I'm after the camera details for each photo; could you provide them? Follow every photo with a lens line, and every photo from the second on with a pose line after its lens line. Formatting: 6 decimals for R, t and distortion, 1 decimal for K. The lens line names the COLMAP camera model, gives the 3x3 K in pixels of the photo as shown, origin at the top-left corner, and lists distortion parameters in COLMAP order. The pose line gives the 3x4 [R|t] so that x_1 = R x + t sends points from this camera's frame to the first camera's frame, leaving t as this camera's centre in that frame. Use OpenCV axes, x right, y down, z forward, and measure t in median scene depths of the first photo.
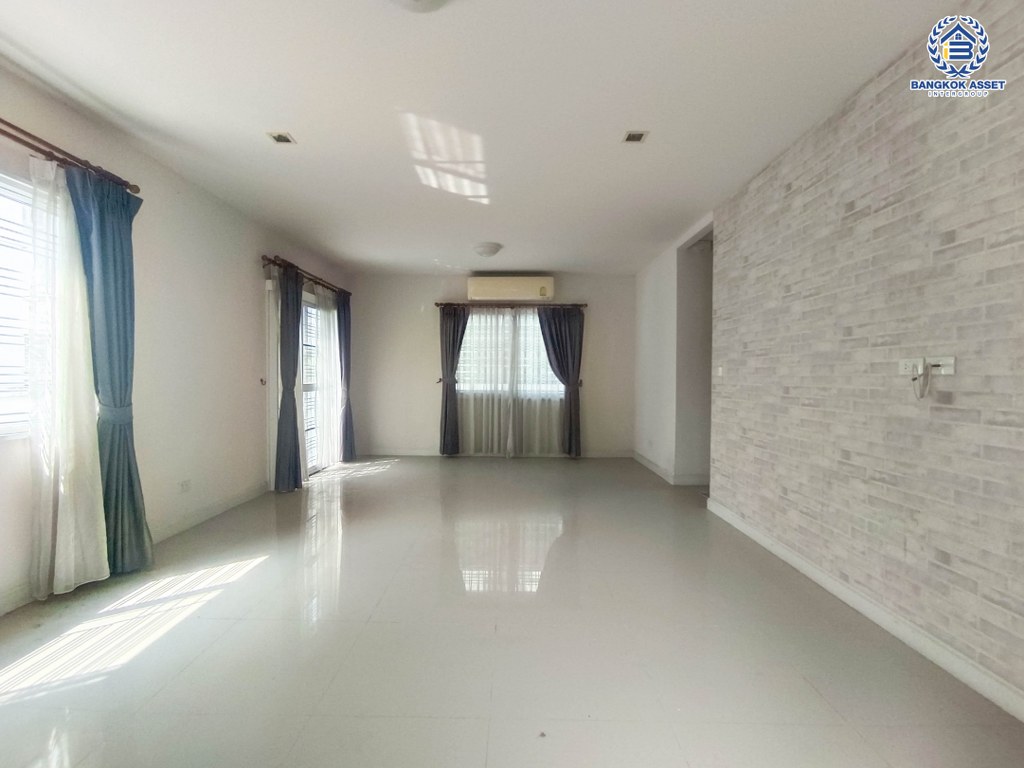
lens RADIAL K [[470.4, 0, 505.3], [0, 470.4, 384.1], [0, 0, 1]] dist [-0.038271, 0.025831]
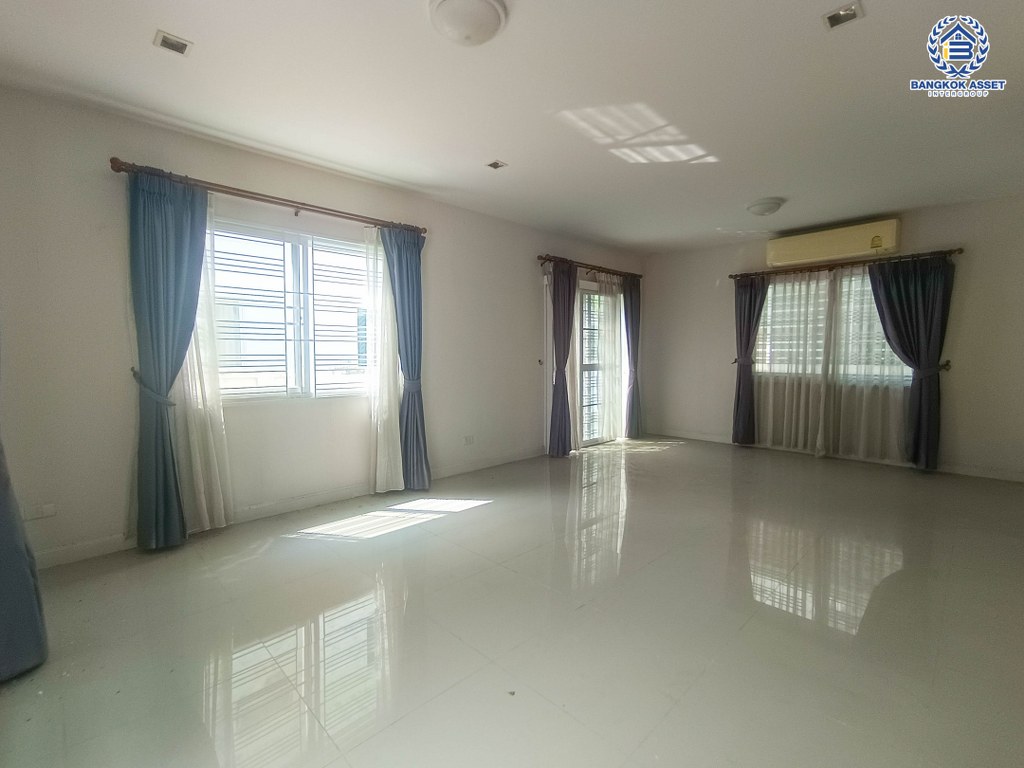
lens RADIAL K [[470.4, 0, 505.3], [0, 470.4, 384.1], [0, 0, 1]] dist [-0.038271, 0.025831]
pose [[0.712219, 0.036071, -0.701030, 0.190764], [-0.003579, 0.998852, 0.047760, -0.005085], [0.701948, -0.031507, 0.711531, 0.055718]]
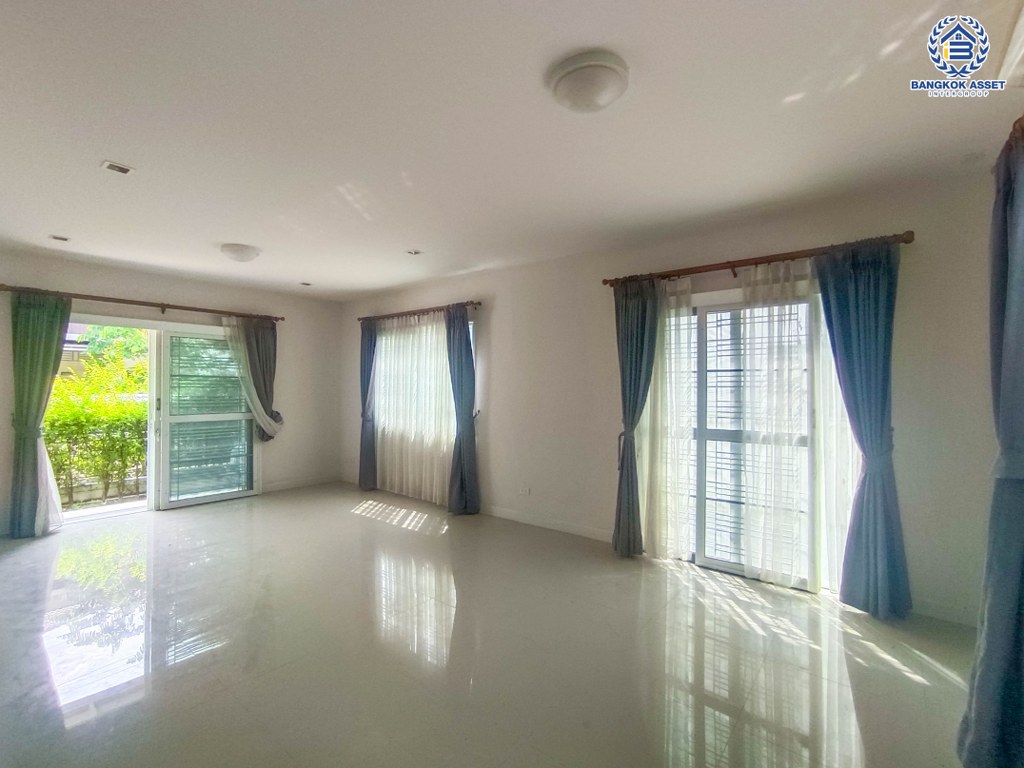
lens RADIAL K [[470.4, 0, 505.3], [0, 470.4, 384.1], [0, 0, 1]] dist [-0.038271, 0.025831]
pose [[-0.615307, -0.009460, -0.788231, 0.236256], [-0.018757, 0.999821, 0.002642, -0.052388], [0.788064, 0.016410, -0.615374, 1.001156]]
